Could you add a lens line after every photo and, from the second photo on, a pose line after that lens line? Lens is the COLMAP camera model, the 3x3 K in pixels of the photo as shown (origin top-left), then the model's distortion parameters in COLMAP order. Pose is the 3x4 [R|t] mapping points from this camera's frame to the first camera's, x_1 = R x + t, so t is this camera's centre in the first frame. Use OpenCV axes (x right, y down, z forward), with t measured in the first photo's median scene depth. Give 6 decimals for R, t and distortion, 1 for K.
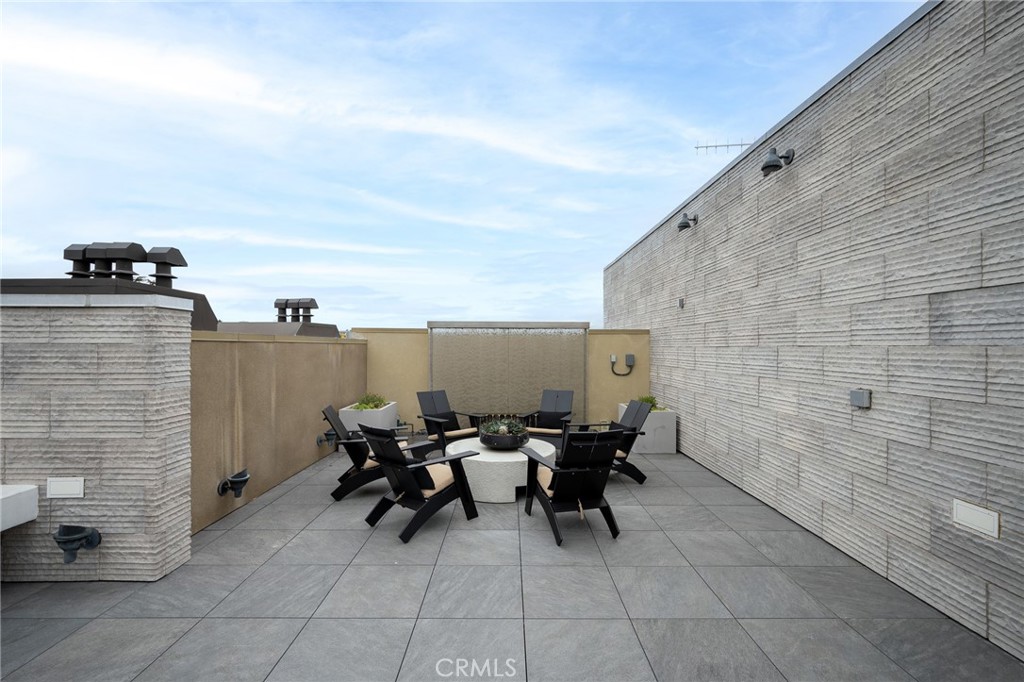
lens RADIAL K [[451.7, 0, 511.9], [0, 451.7, 344.9], [0, 0, 1]] dist [0.002897, -0.000506]
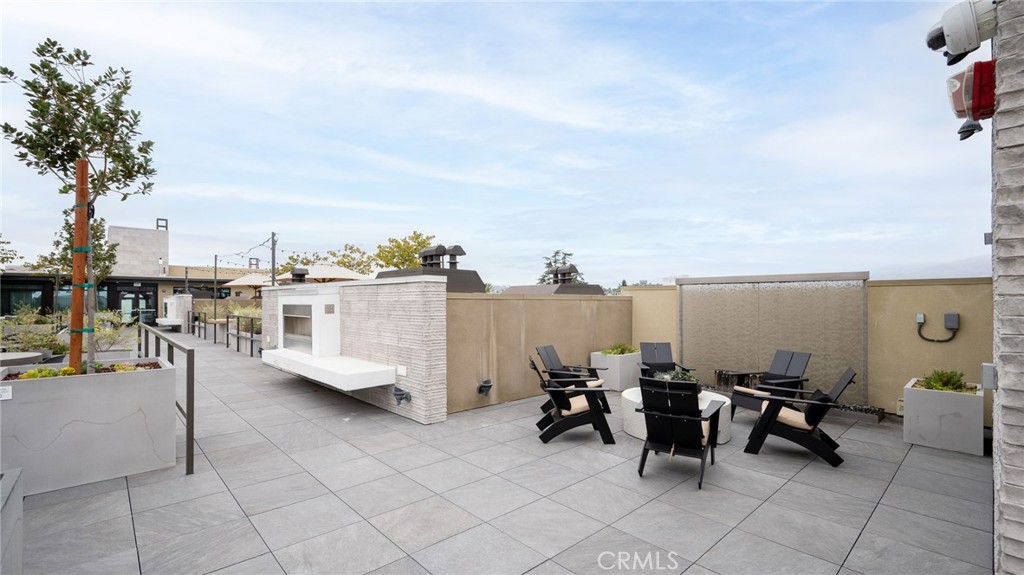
lens RADIAL K [[443.9, 0, 504.6], [0, 443.9, 300.2], [0, 0, 1]] dist [0.001805, -0.000434]
pose [[0.669172, -0.003307, -0.743100, 0.626146], [0.002330, 0.999995, -0.002352, 0.000591], [0.743104, -0.000158, 0.669176, -0.005888]]
